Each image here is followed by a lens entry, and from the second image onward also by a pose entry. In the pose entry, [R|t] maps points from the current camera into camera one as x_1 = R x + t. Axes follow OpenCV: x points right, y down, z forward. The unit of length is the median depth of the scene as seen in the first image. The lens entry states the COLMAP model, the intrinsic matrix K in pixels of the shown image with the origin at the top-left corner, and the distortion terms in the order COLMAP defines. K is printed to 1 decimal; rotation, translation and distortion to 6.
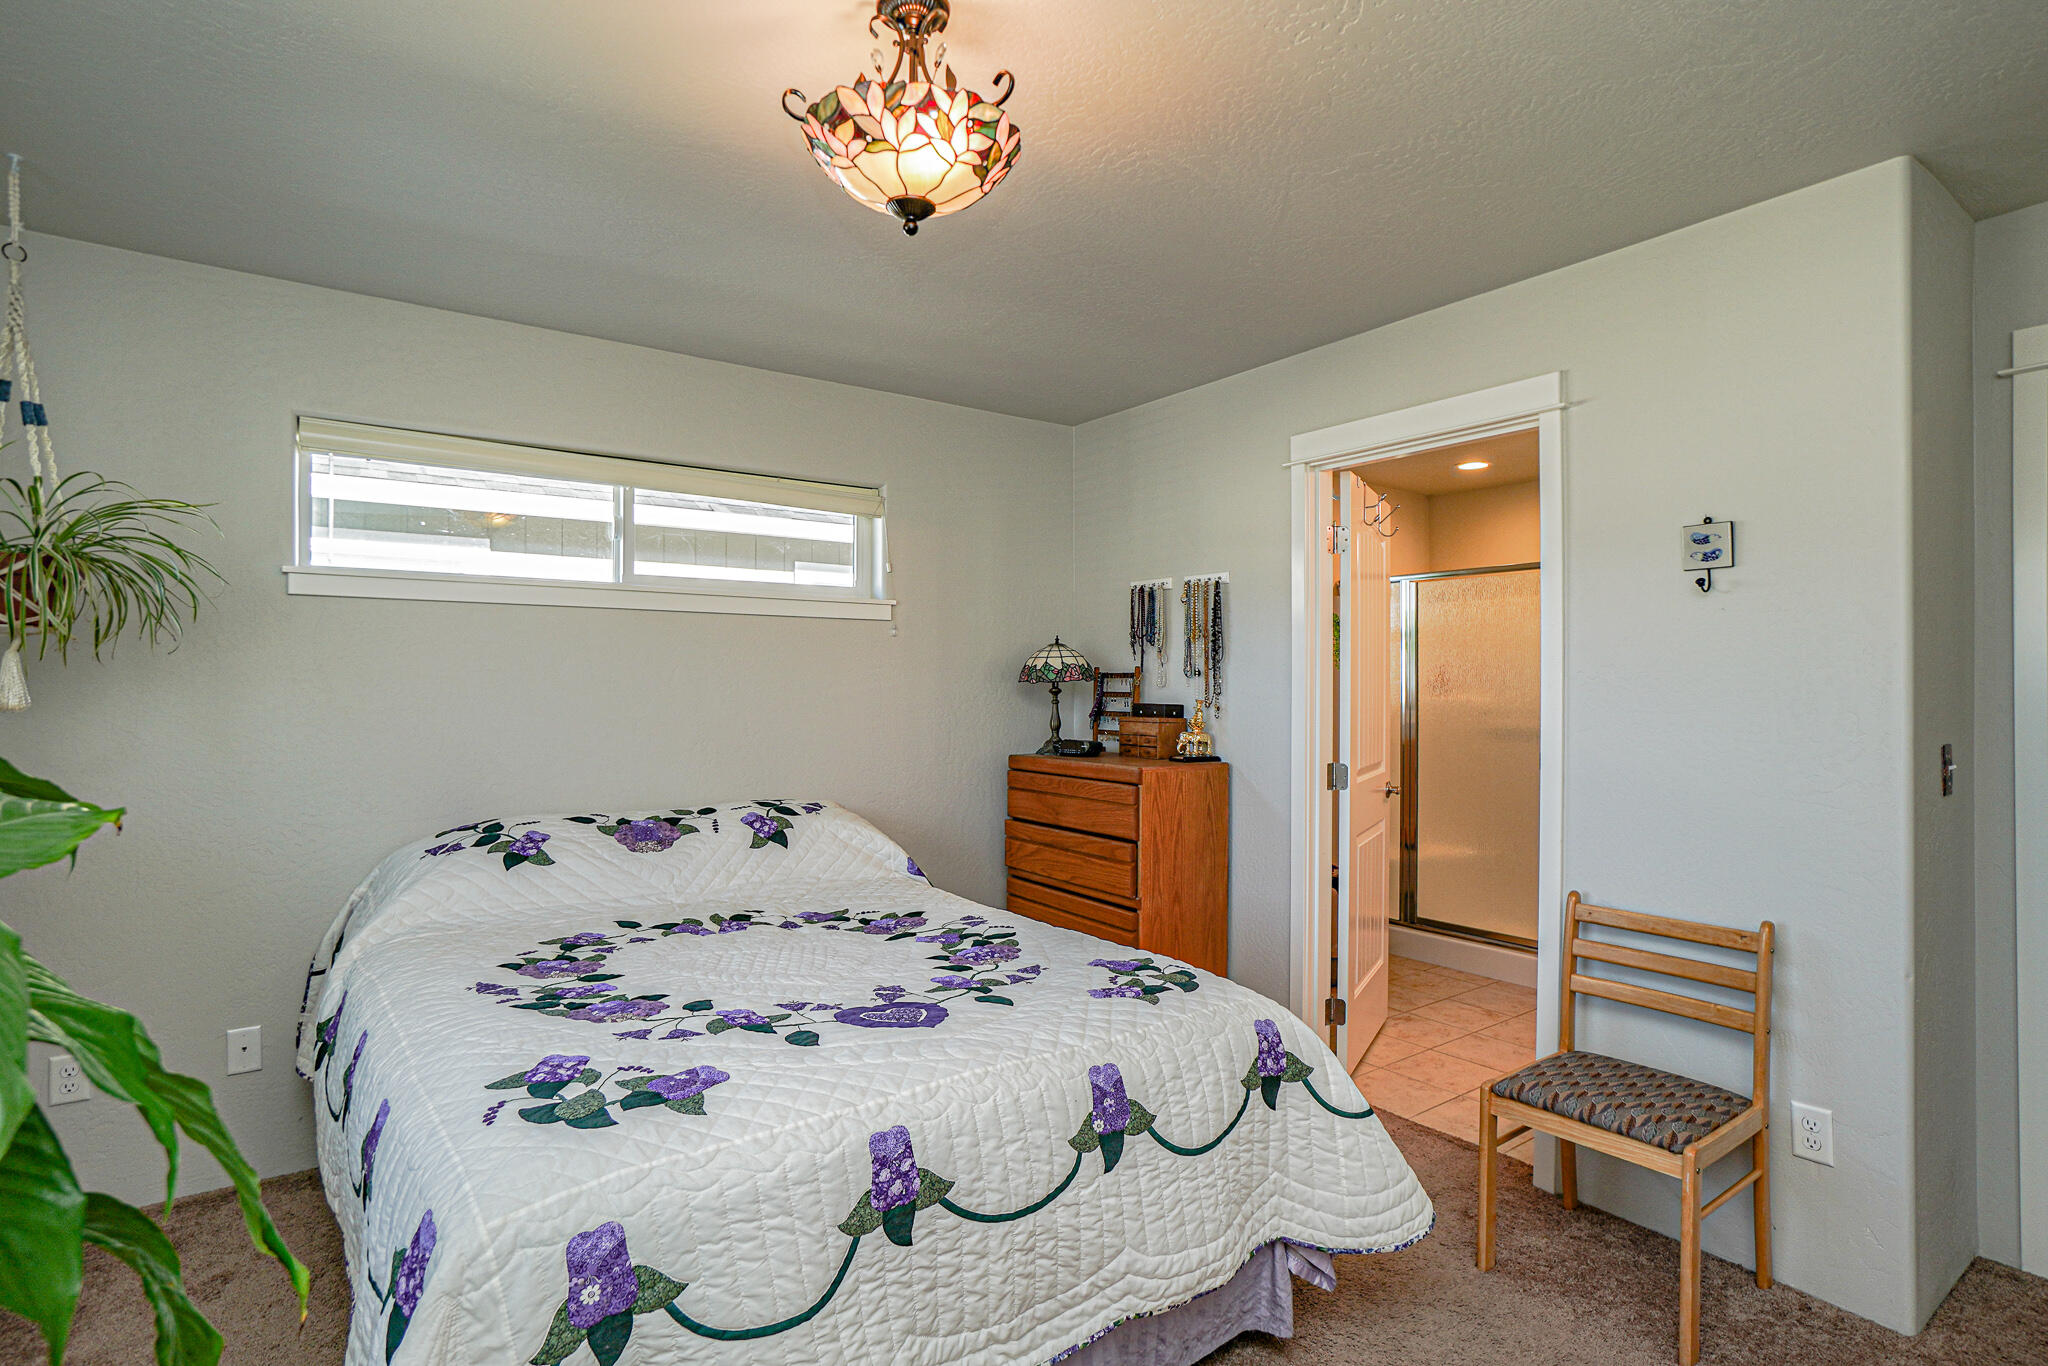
lens RADIAL K [[993.3, 0, 1014.1], [0, 993.3, 682.1], [0, 0, 1]] dist [-0.049928, 0.022395]
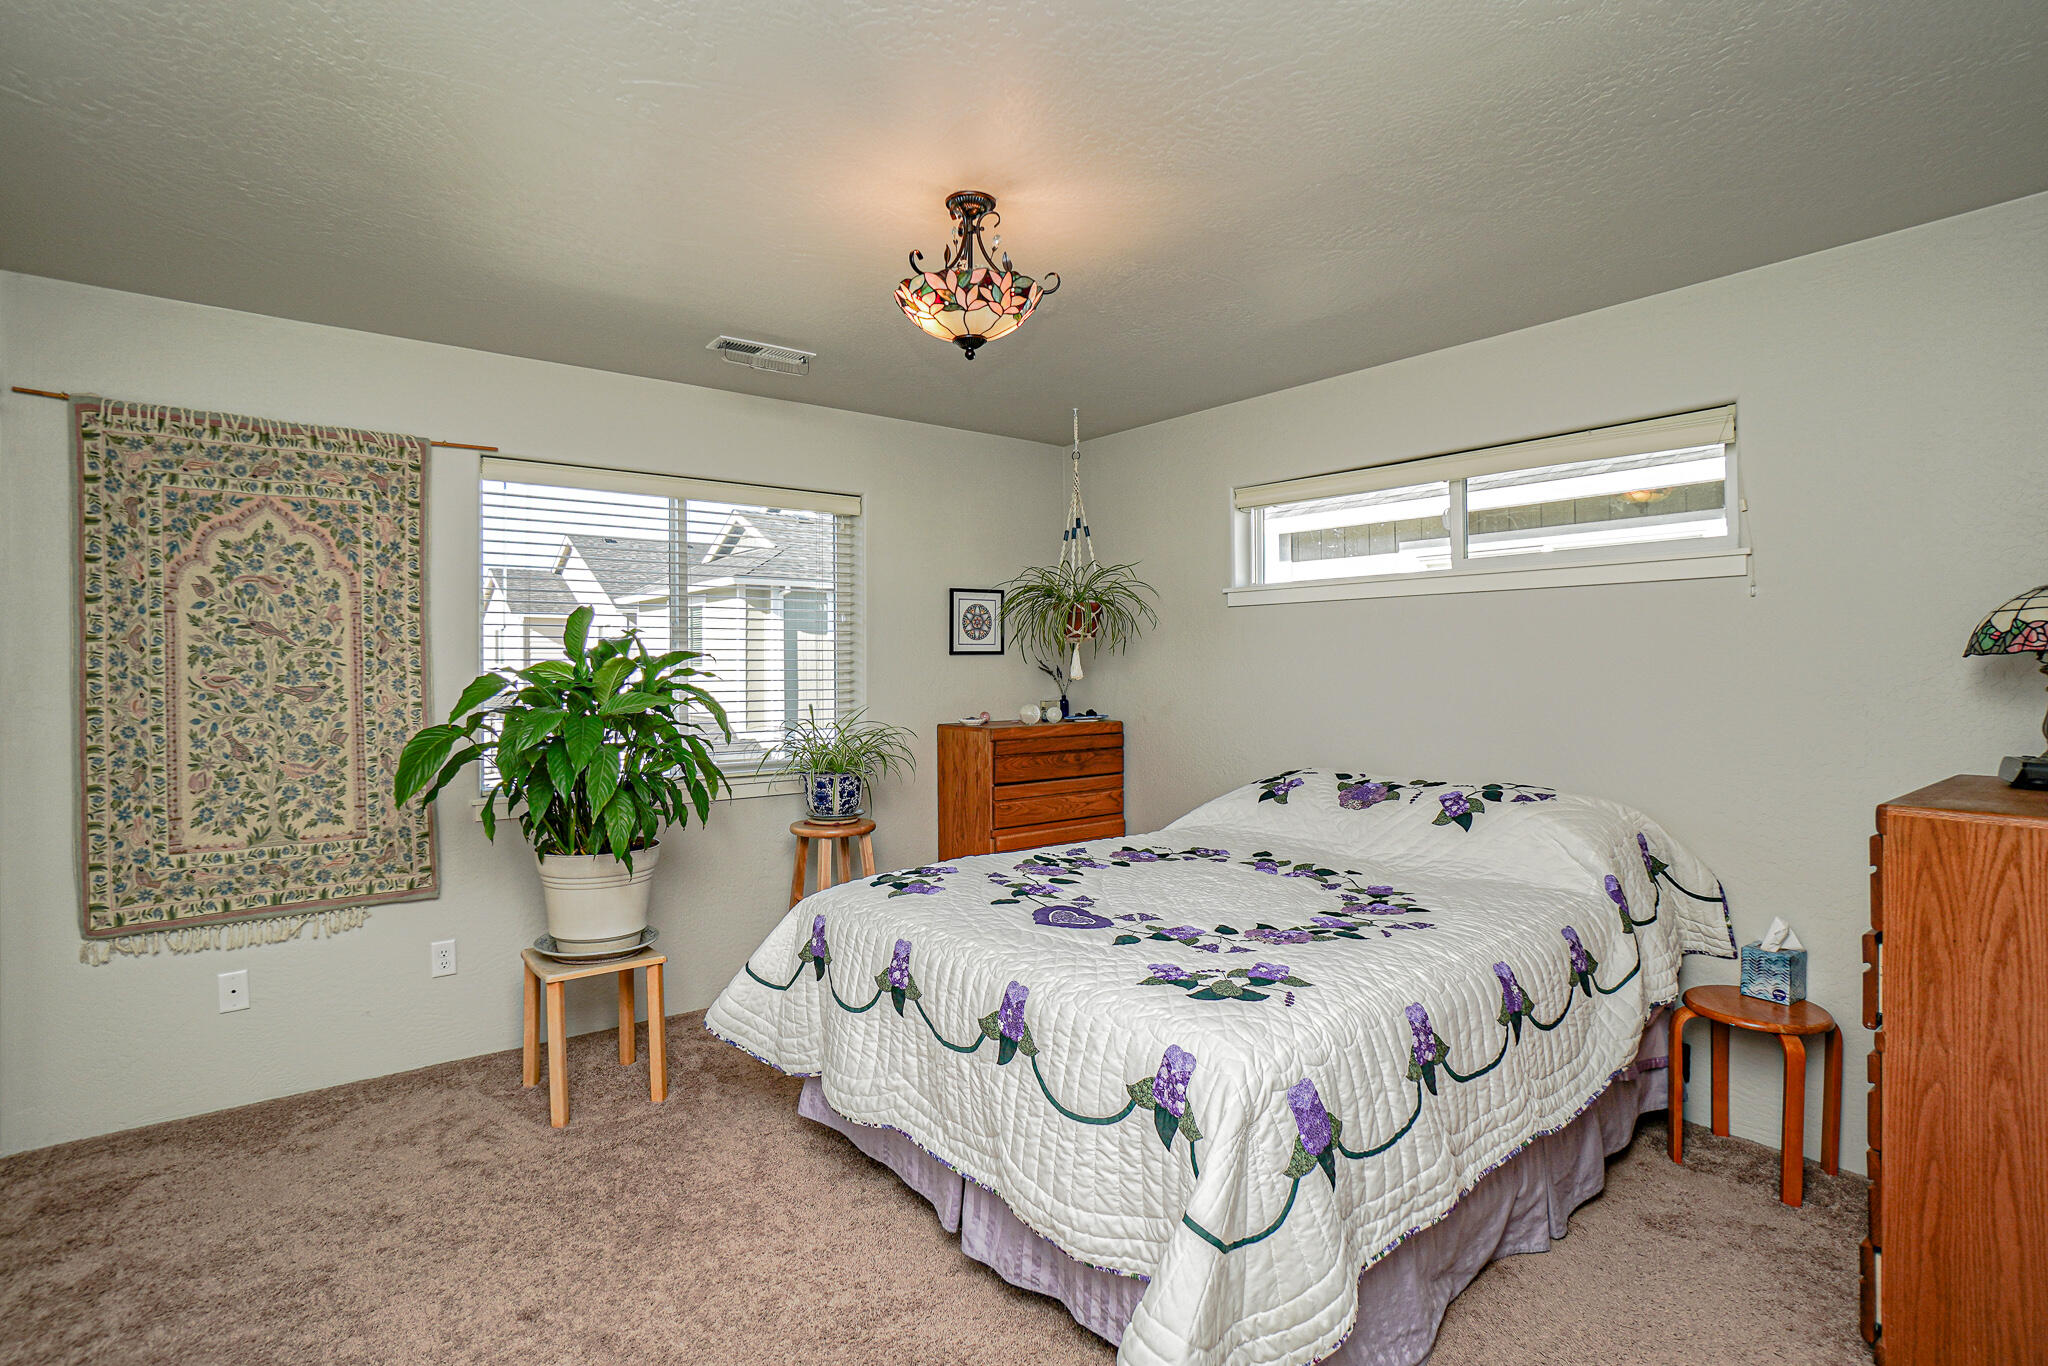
lens RADIAL K [[1024.0, 0, 1057.4], [0, 1024.0, 659.0], [0, 0, 1]] dist [-0.047555, 0.024035]
pose [[0.068254, -0.007988, -0.997636, 1.117987], [0.011804, 0.999904, -0.007198, 0.001798], [0.997598, -0.011285, 0.068342, 0.808321]]
